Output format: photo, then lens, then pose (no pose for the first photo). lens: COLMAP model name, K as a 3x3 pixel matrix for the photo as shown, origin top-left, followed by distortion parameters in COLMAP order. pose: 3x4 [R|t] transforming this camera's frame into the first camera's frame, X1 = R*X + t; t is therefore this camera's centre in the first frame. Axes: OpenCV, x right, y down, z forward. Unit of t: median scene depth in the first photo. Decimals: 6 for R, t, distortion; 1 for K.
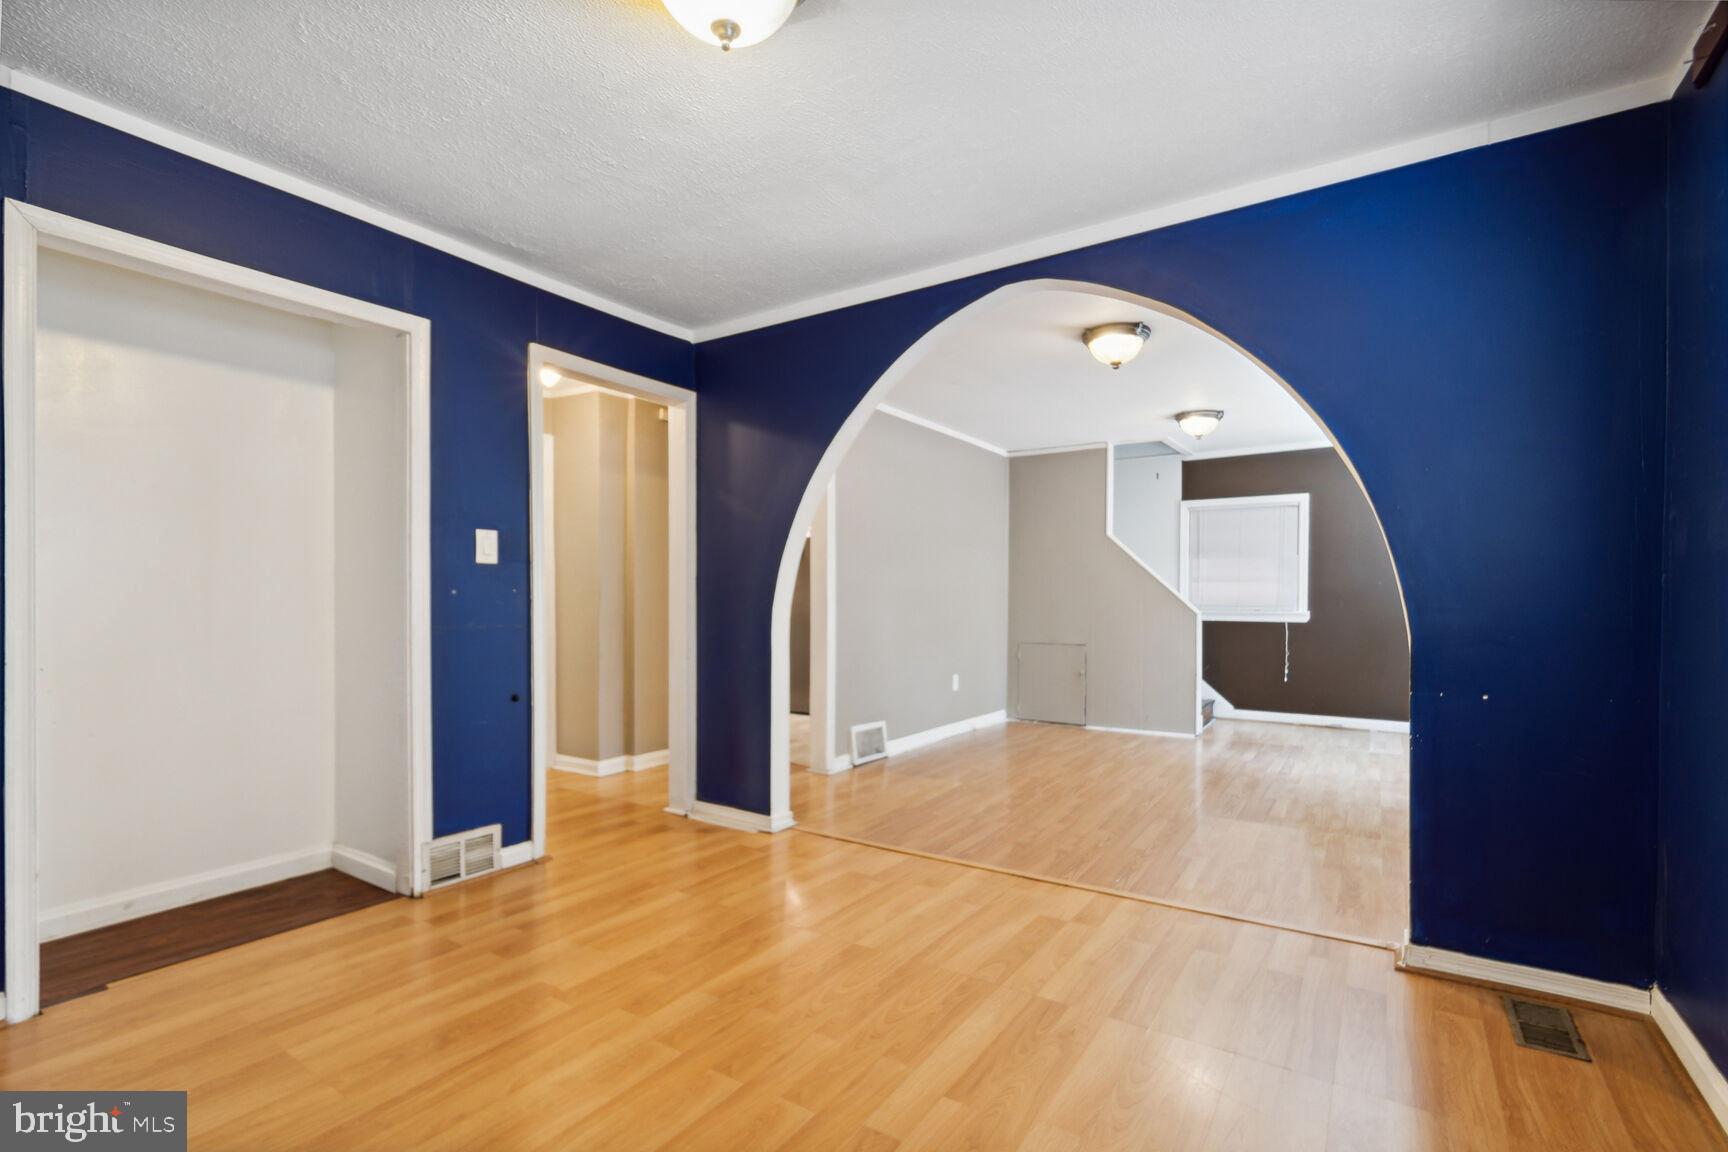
lens RADIAL K [[785.3, 0, 869.9], [0, 785.3, 574.6], [0, 0, 1]] dist [-0.001446, -0.000127]
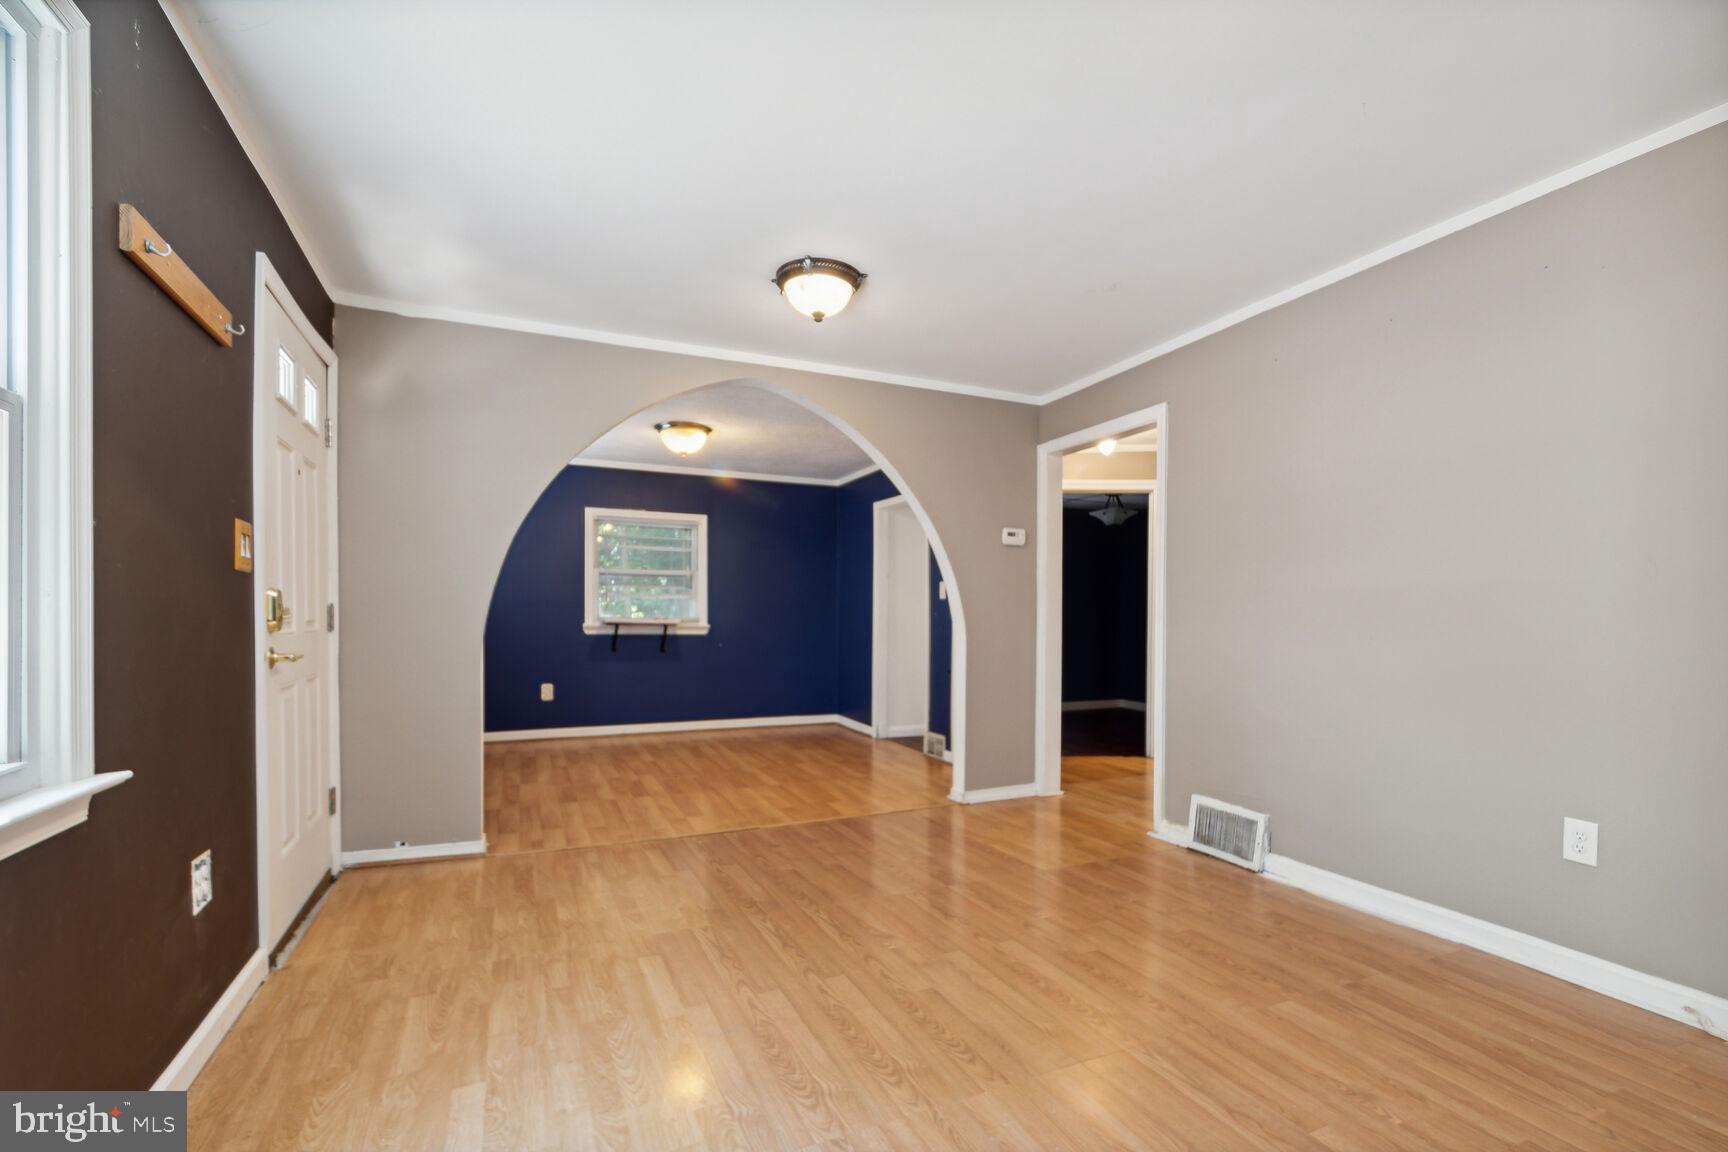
lens RADIAL K [[771.4, 0, 862.4], [0, 771.4, 632.2], [0, 0, 1]] dist [0.014564, -0.000003]
pose [[-0.537246, 0.011504, -0.843347, 1.128810], [0.023274, 0.999728, -0.001189, 0.069914], [0.843104, -0.020267, -0.537368, 1.771894]]
